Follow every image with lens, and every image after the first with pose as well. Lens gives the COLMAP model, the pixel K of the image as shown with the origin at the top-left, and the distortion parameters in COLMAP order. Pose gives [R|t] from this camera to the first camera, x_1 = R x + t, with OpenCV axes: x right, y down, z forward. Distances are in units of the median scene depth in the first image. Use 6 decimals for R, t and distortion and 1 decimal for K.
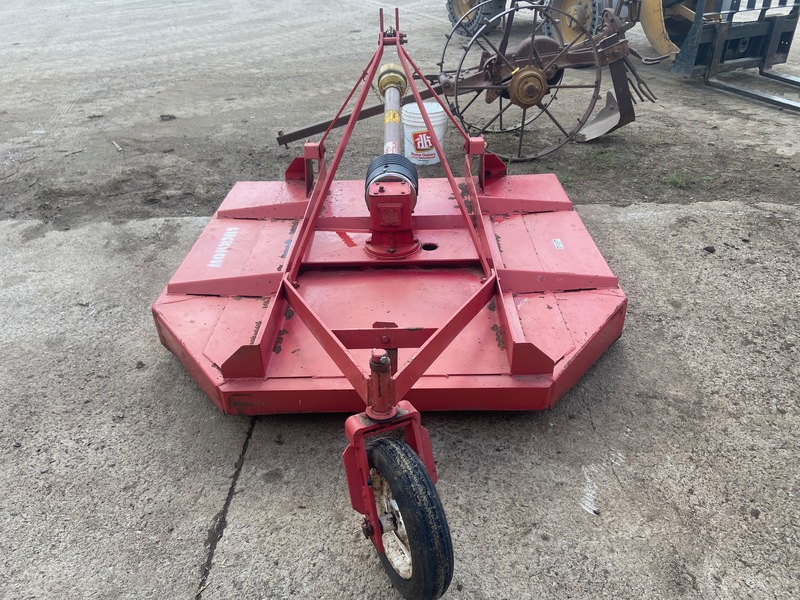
lens RADIAL K [[605.5, 0, 399.2], [0, 605.5, 297.4], [0, 0, 1]] dist [0.117533, -0.145750]
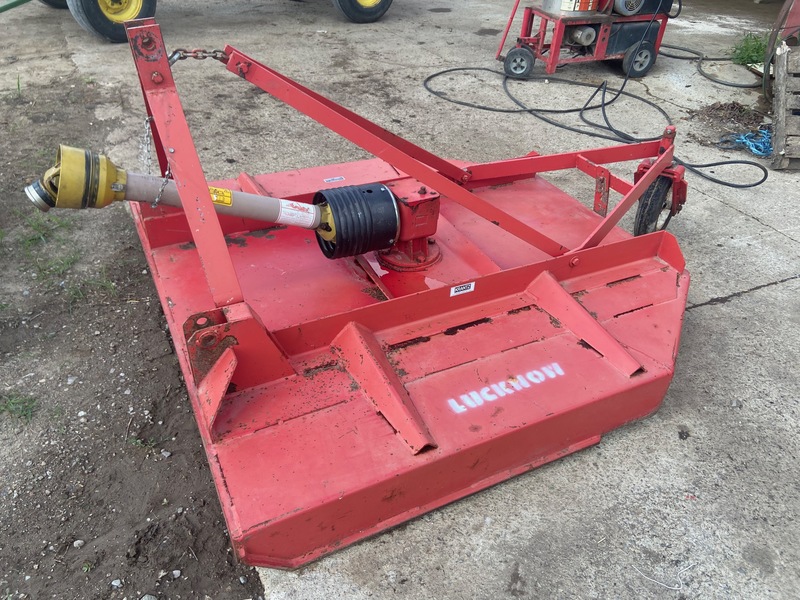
lens RADIAL K [[605.5, 0, 397.1], [0, 605.5, 300.3], [0, 0, 1]] dist [0.117533, -0.145750]
pose [[-0.453257, -0.522570, 0.722135, -0.920689], [0.430988, 0.580663, 0.690709, -0.898993], [-0.780261, 0.624300, -0.037968, 1.494372]]
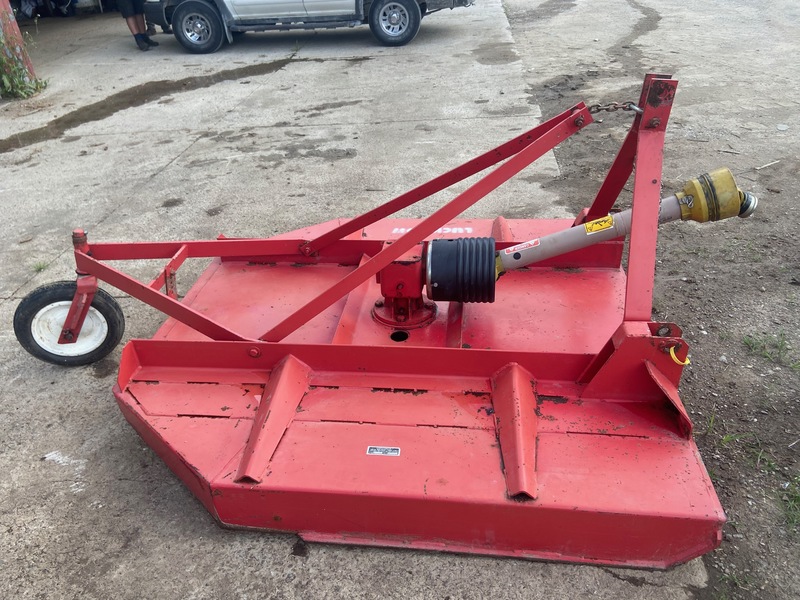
lens RADIAL K [[605.5, 0, 398.0], [0, 605.5, 298.4], [0, 0, 1]] dist [0.117533, -0.145750]
pose [[-0.103219, 0.548628, -0.829670, 0.985485], [-0.473254, 0.706572, 0.526105, -0.769455], [0.874858, 0.446949, 0.186709, 1.122815]]
